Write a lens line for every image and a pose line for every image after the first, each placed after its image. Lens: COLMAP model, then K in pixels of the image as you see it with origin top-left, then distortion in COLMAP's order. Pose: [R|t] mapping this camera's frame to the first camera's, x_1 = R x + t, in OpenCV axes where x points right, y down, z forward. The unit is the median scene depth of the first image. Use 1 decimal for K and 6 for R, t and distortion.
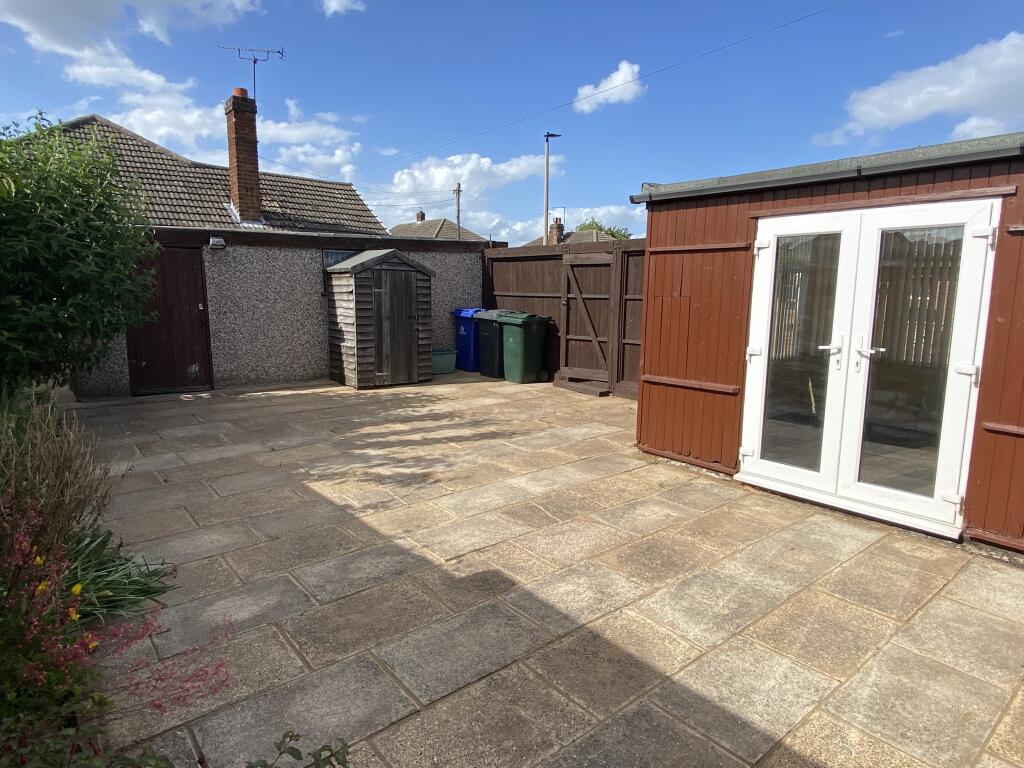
lens RADIAL K [[612.3, 0, 512.0], [0, 612.3, 384.0], [0, 0, 1]] dist [0.028165, -0.002554]
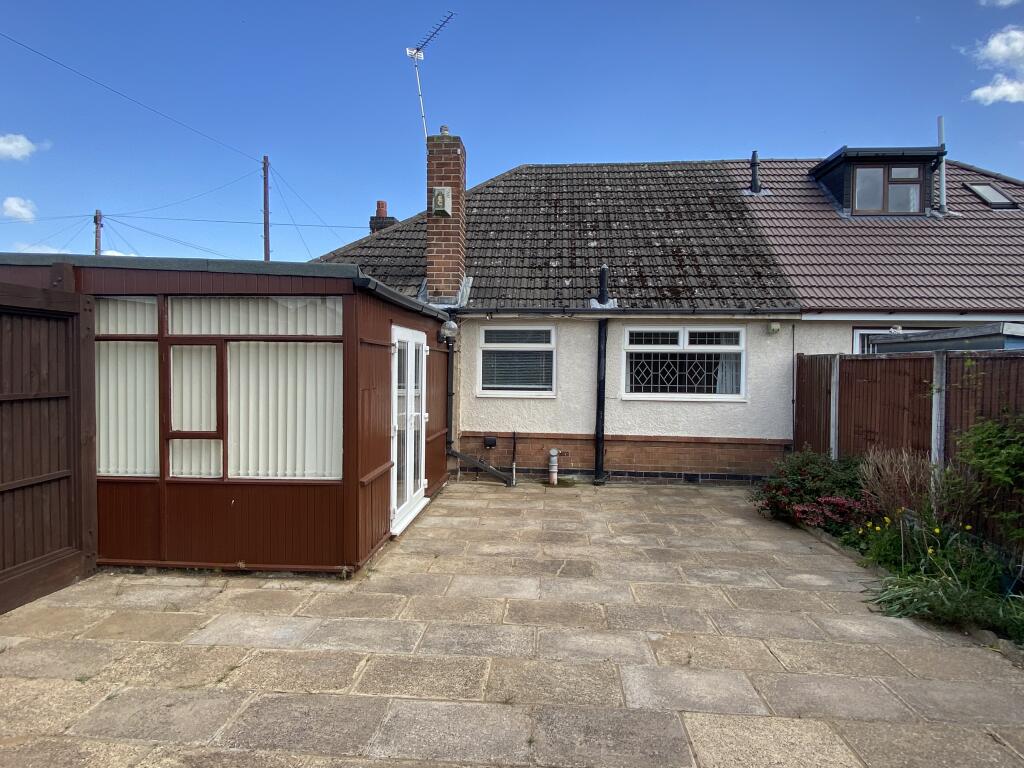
lens RADIAL K [[612.3, 0, 512.0], [0, 612.3, 384.0], [0, 0, 1]] dist [0.028165, -0.002554]
pose [[-0.732536, -0.049521, 0.678925, -0.686926], [0.084856, 0.982928, 0.163252, -0.358477], [-0.675419, 0.177199, -0.715828, 1.898197]]
